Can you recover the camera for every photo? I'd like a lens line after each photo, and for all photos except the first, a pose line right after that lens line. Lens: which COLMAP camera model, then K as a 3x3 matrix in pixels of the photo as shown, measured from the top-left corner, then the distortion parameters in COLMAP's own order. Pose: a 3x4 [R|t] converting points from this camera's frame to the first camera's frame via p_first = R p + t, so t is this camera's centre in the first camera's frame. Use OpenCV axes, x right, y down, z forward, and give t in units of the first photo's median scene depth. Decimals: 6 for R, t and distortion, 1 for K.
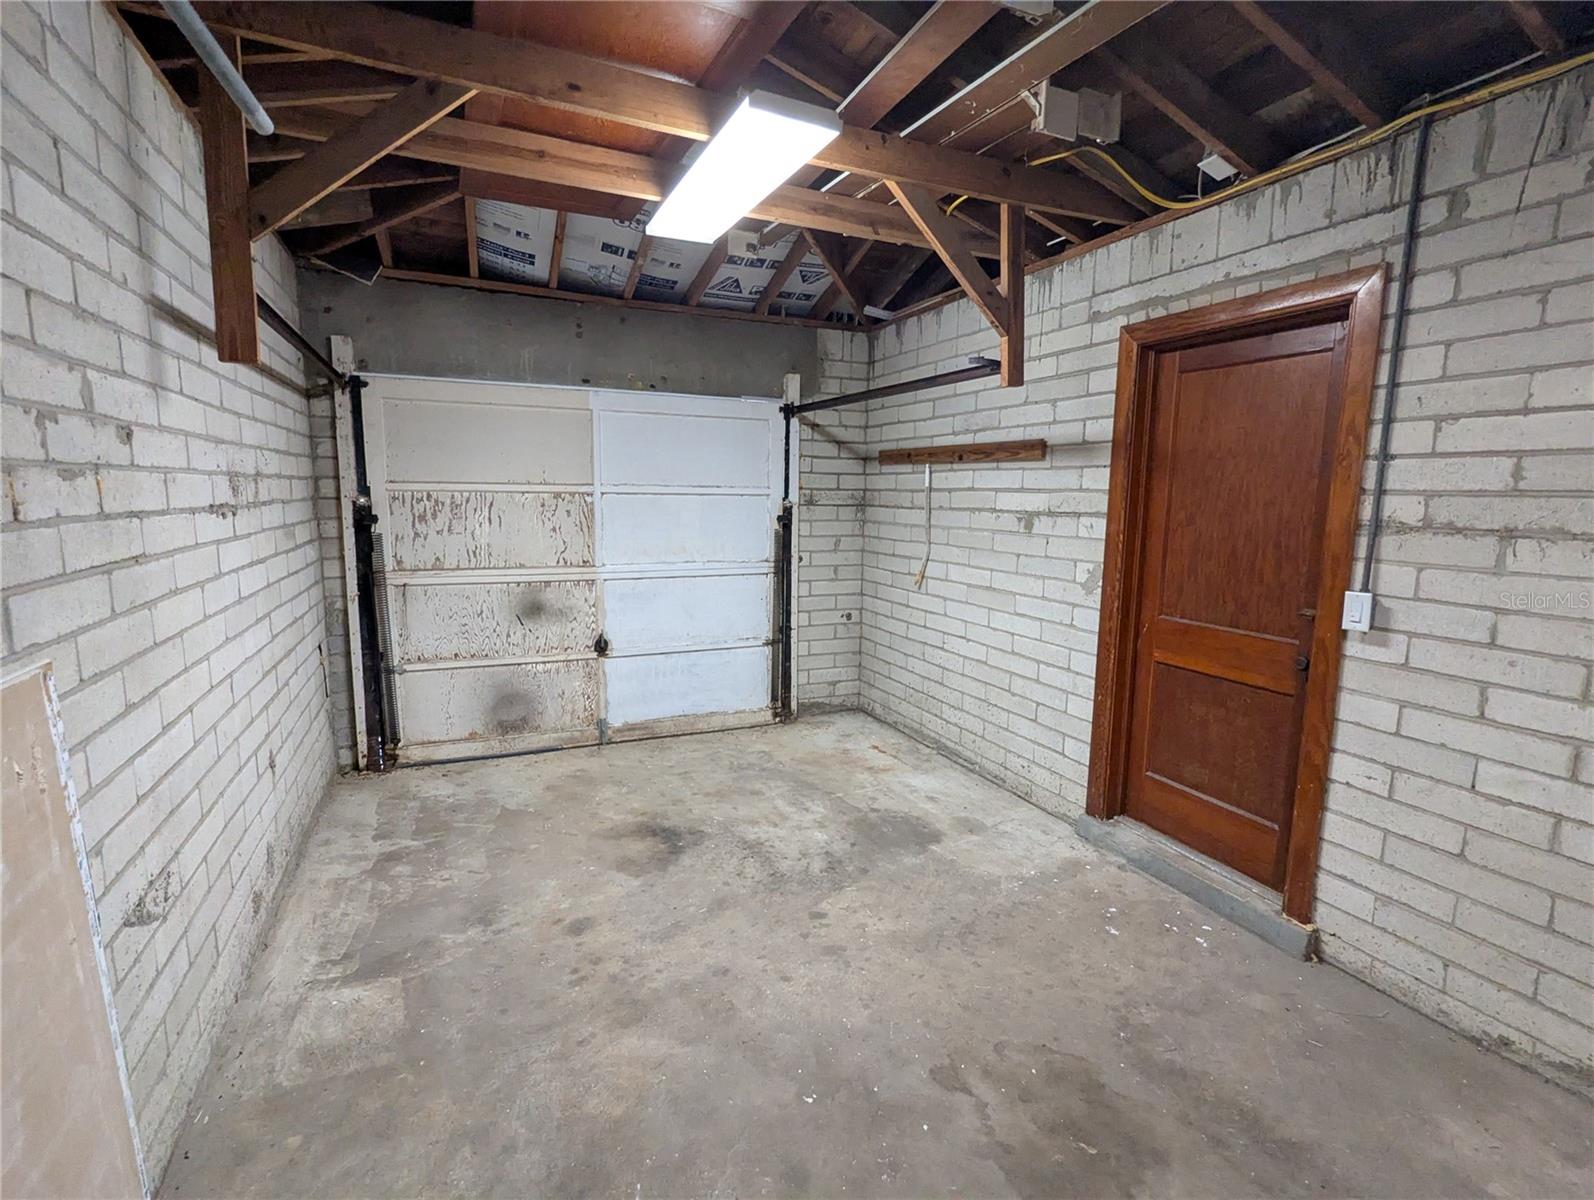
lens RADIAL K [[755.1, 0, 799.8], [0, 755.1, 603.7], [0, 0, 1]] dist [-0.004149, -0.000516]
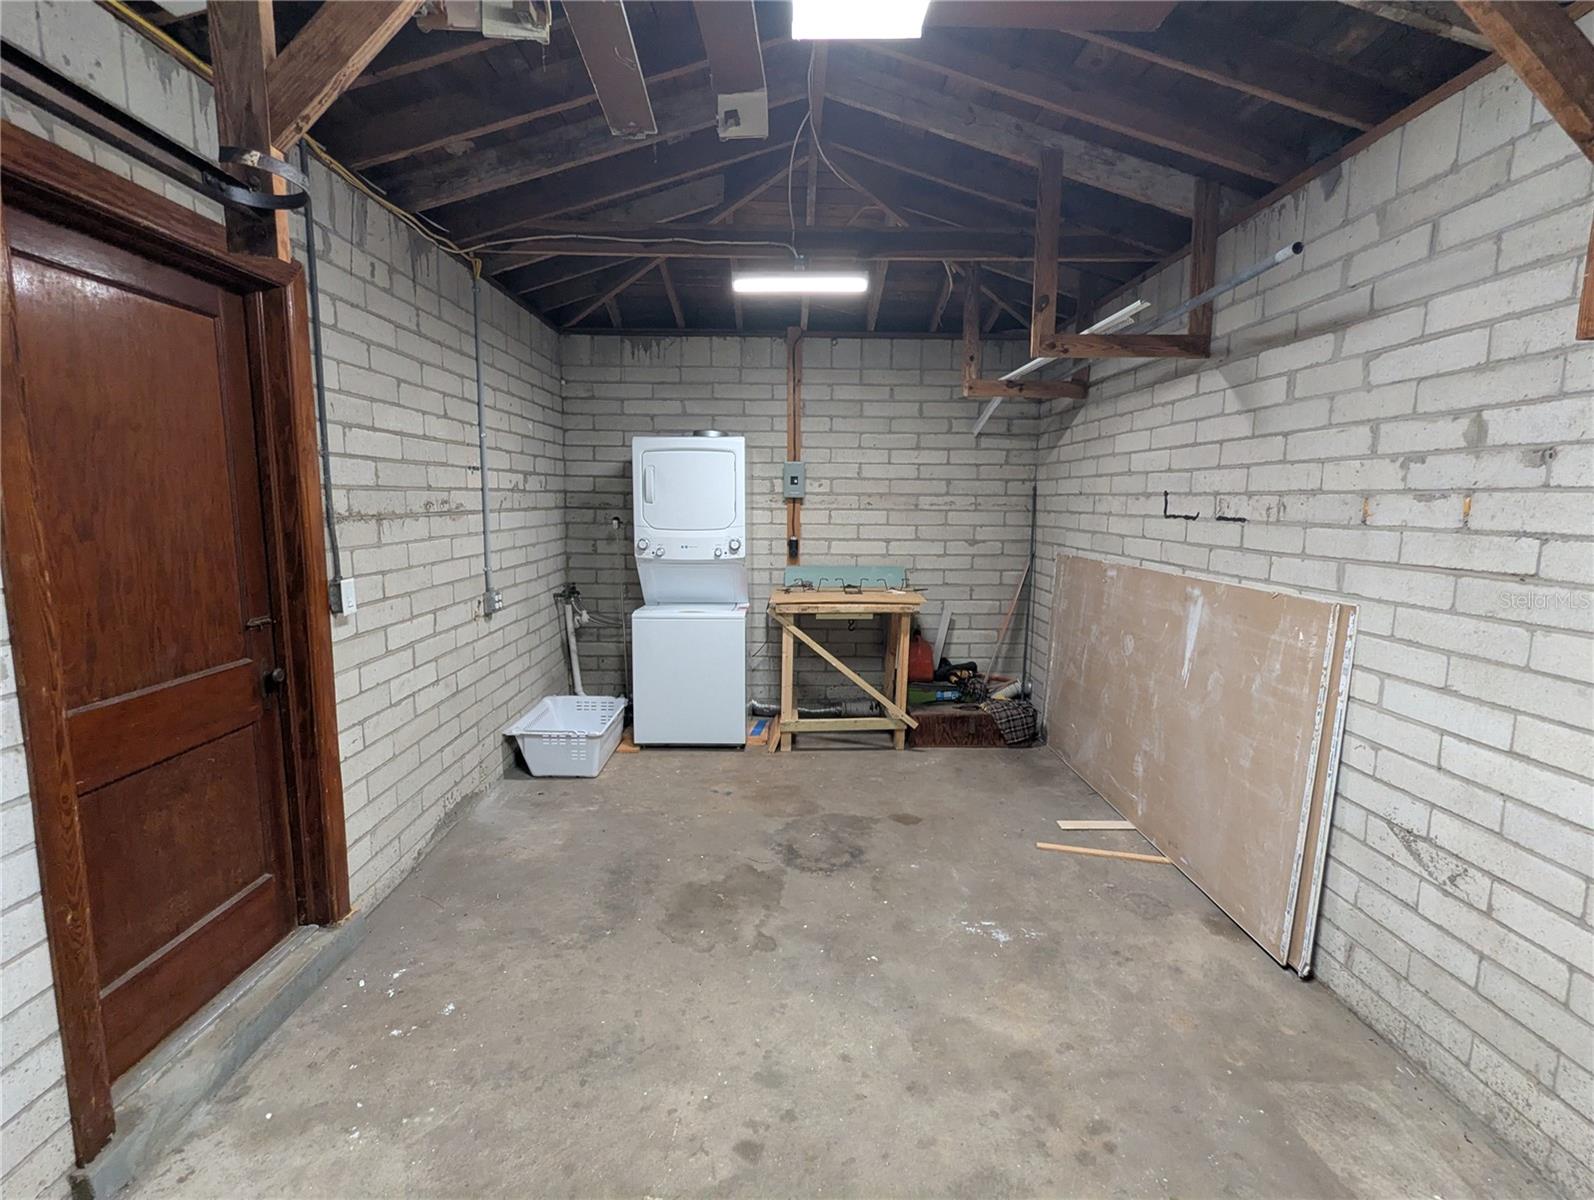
lens RADIAL K [[755.1, 0, 798.6], [0, 755.1, 598.9], [0, 0, 1]] dist [-0.004149, -0.000516]
pose [[-0.918981, -0.073702, 0.387352, -0.290701], [0.037185, 0.961798, 0.271222, -0.271054], [-0.392544, 0.263651, -0.881134, 1.796342]]
